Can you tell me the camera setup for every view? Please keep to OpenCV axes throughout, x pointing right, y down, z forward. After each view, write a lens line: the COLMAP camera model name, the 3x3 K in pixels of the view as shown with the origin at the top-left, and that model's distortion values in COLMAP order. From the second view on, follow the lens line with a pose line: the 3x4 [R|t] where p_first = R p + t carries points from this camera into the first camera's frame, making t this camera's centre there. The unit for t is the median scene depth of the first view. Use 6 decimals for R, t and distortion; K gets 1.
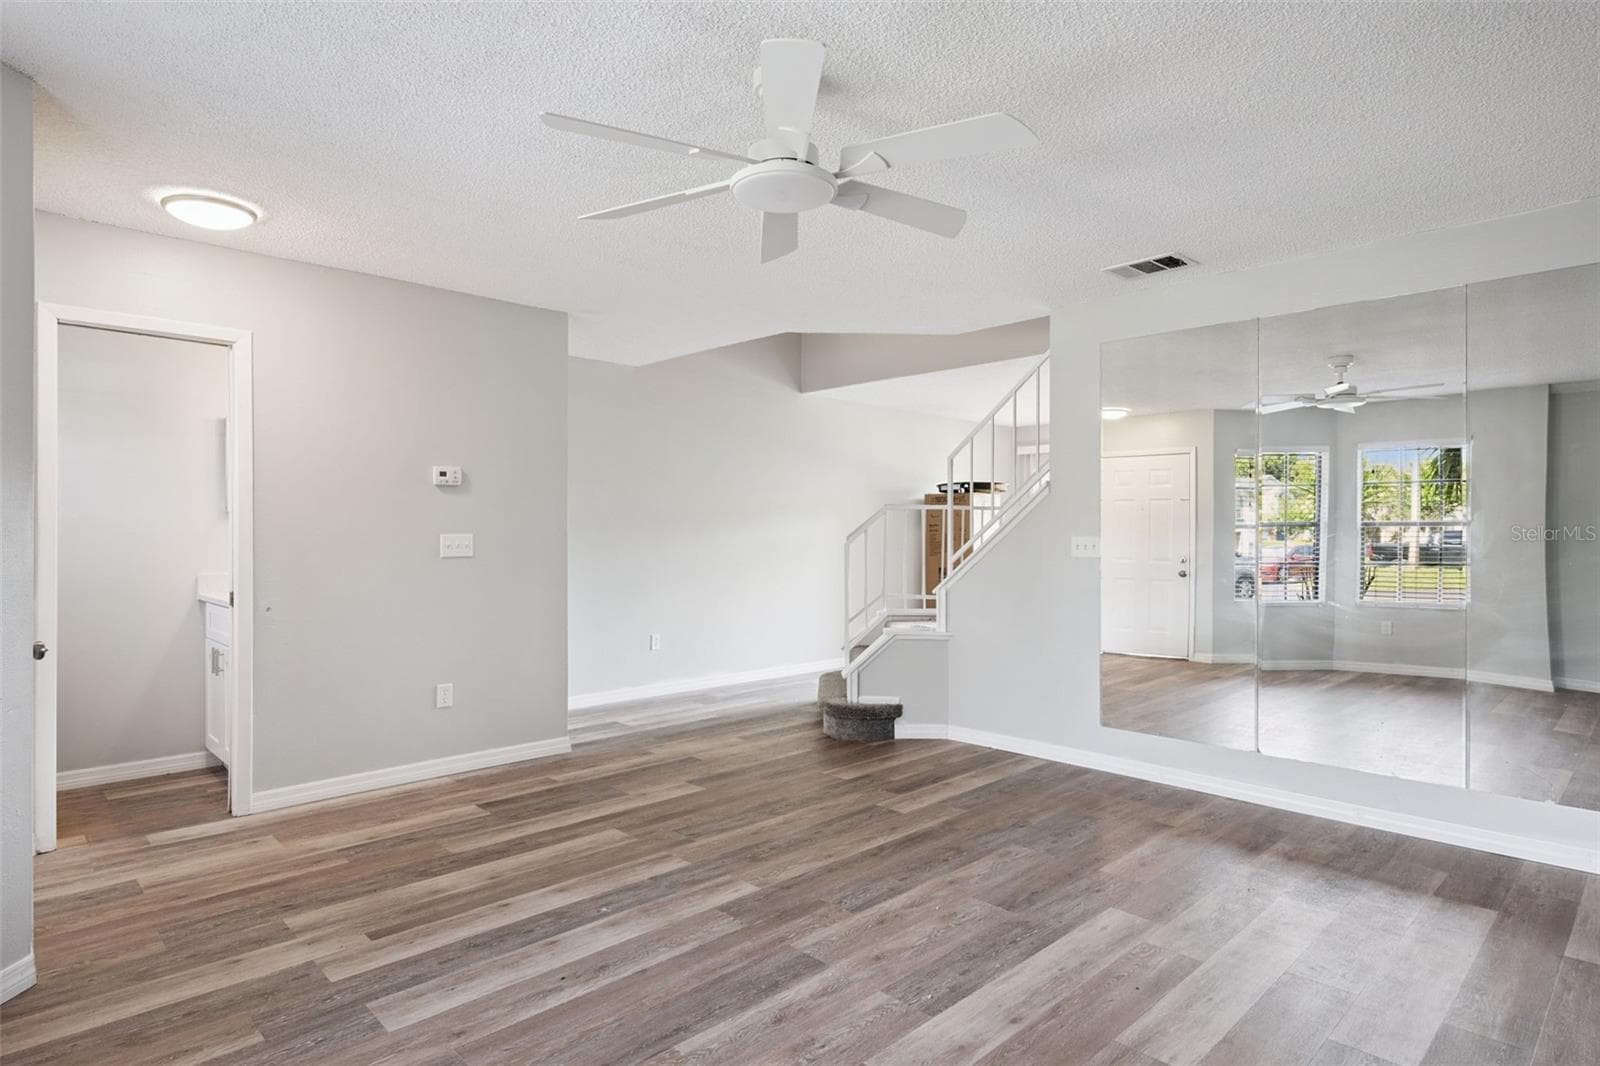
lens RADIAL K [[858.4, 0, 809.9], [0, 858.4, 539.2], [0, 0, 1]] dist [0.003431, -0.002384]
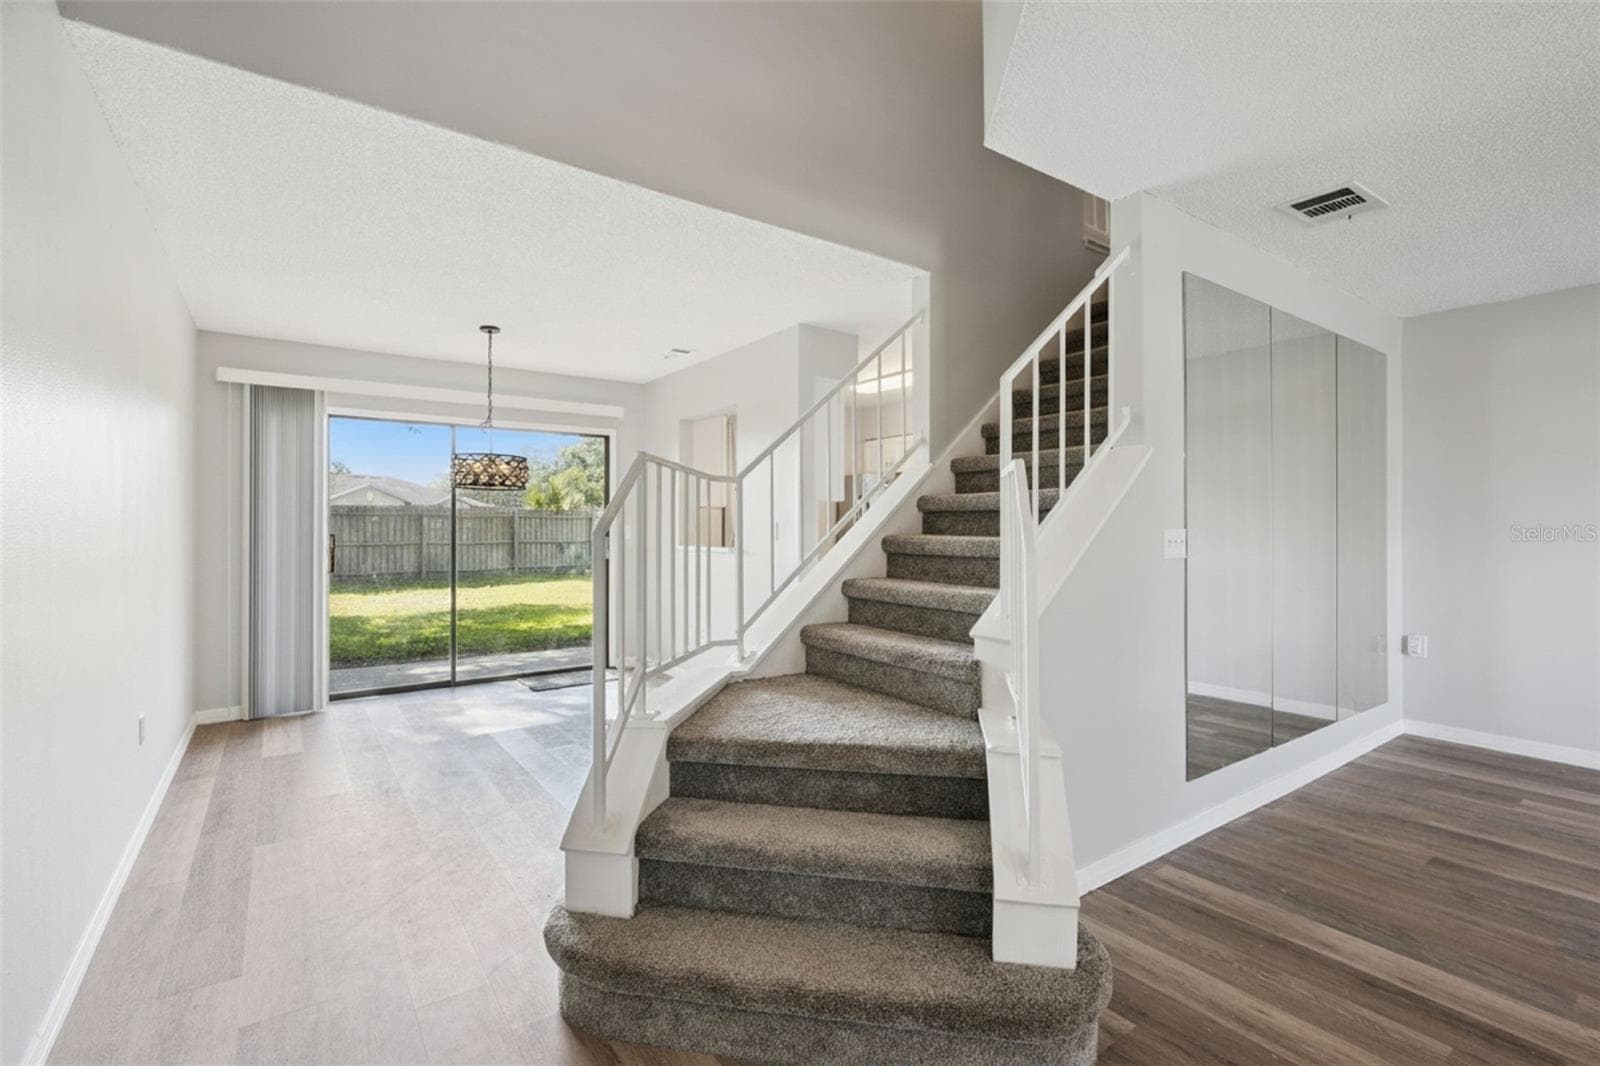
lens RADIAL K [[718.4, 0, 802.4], [0, 718.4, 526.9], [0, 0, 1]] dist [-0.003474, -0.000266]
pose [[0.170442, -0.002951, 0.985363, -0.427977], [0.004312, 0.999988, 0.002249, -0.009186], [-0.985358, 0.003865, 0.170453, 1.577962]]
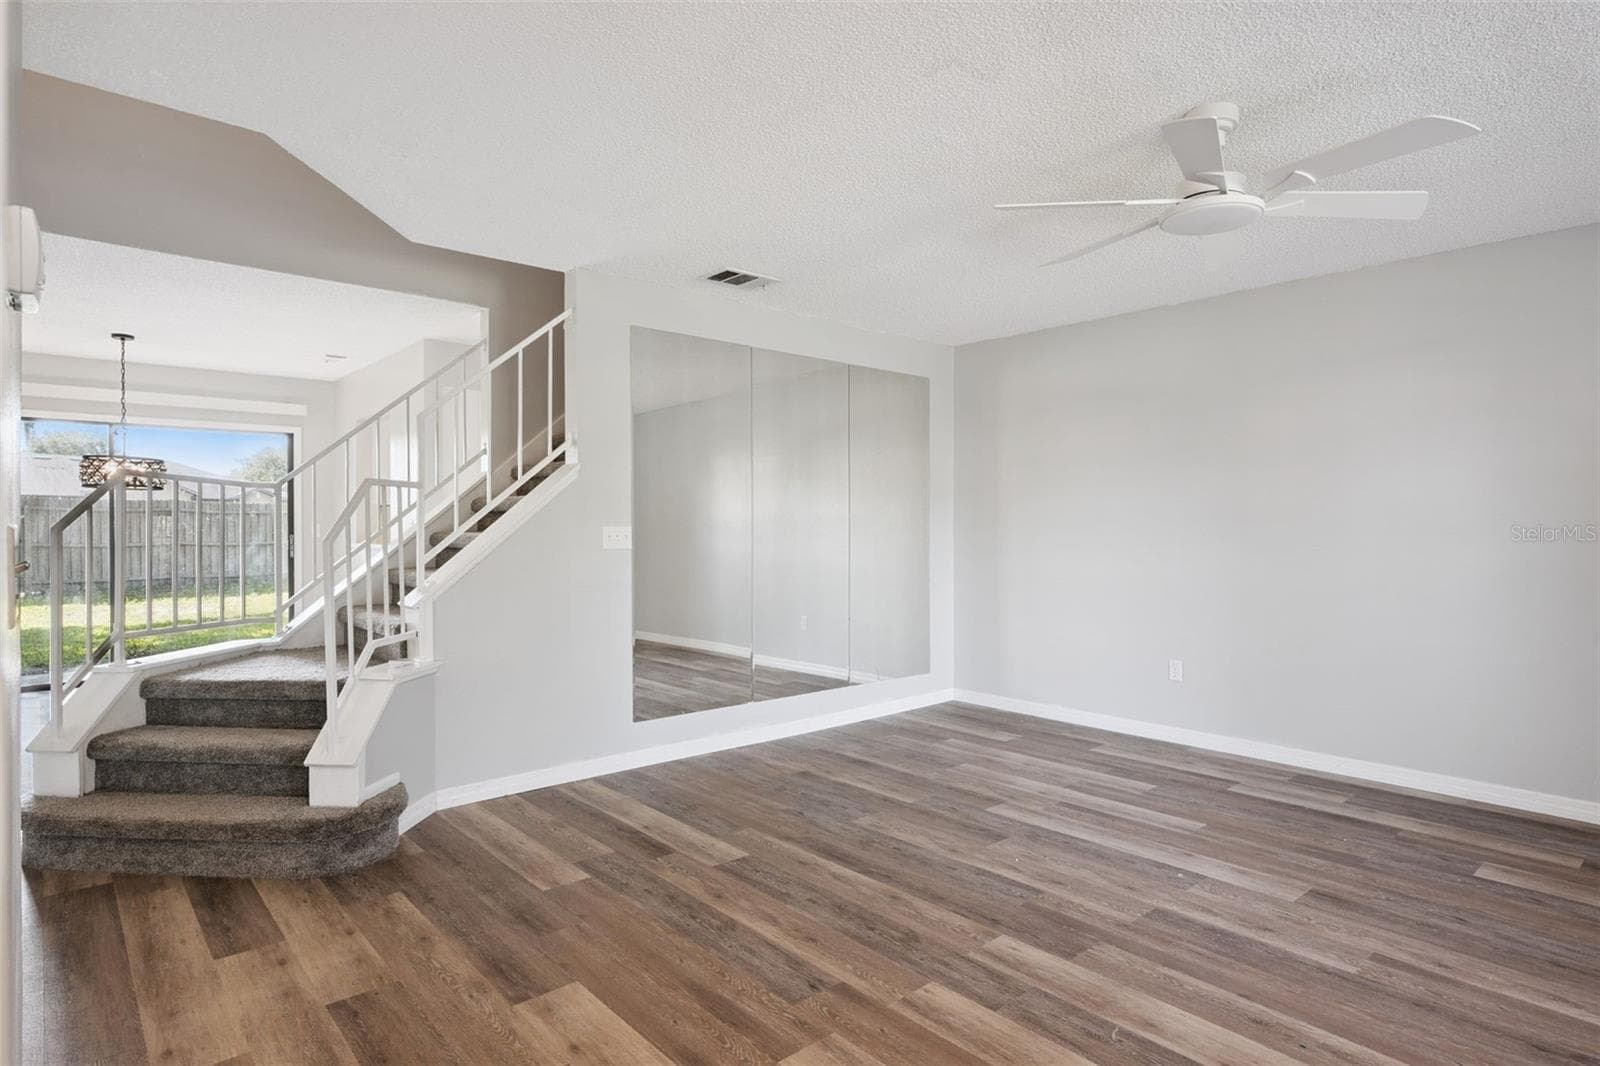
lens RADIAL K [[858.4, 0, 798.4], [0, 858.4, 529.0], [0, 0, 1]] dist [0.003431, -0.002384]
pose [[0.066612, -0.006030, 0.997761, -0.784630], [0.005638, 0.999968, 0.005667, -0.004692], [-0.997763, 0.005248, 0.066644, 0.969251]]
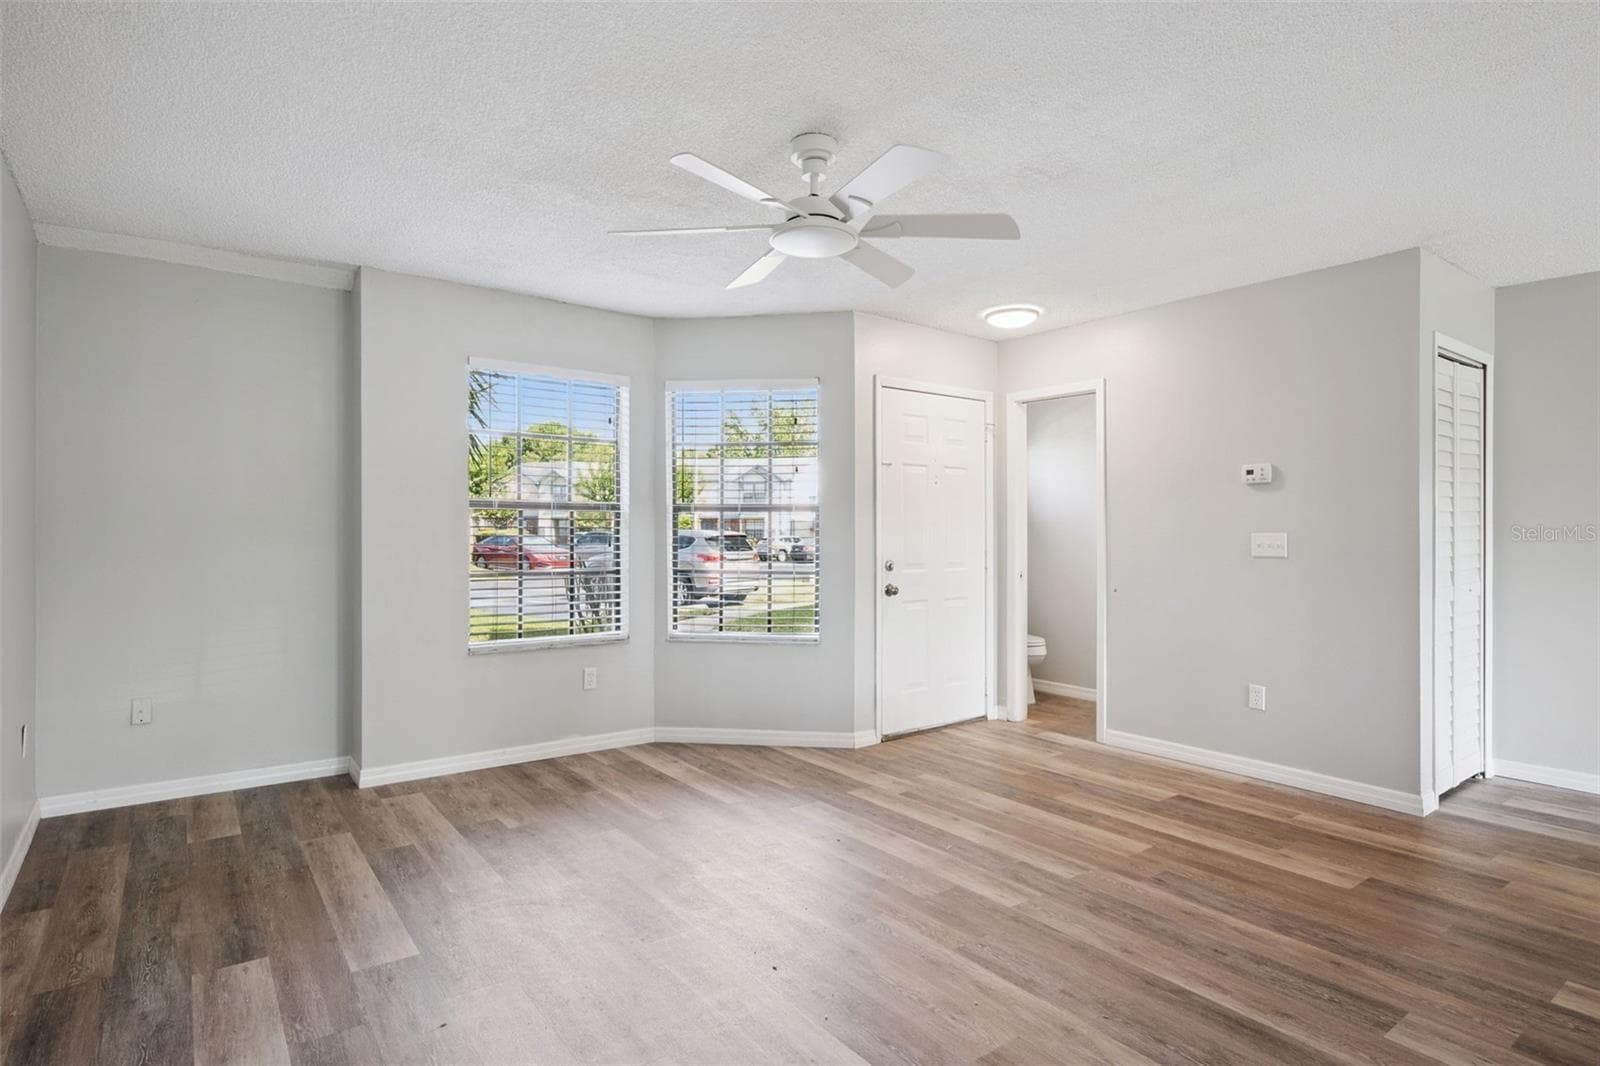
lens RADIAL K [[858.4, 0, 808.9], [0, 858.4, 532.2], [0, 0, 1]] dist [0.003431, -0.002384]
pose [[-0.125890, -0.001725, -0.992043, 0.762388], [-0.013894, 0.999903, 0.000025, 0.000848], [0.991947, 0.013786, -0.125902, 0.757655]]
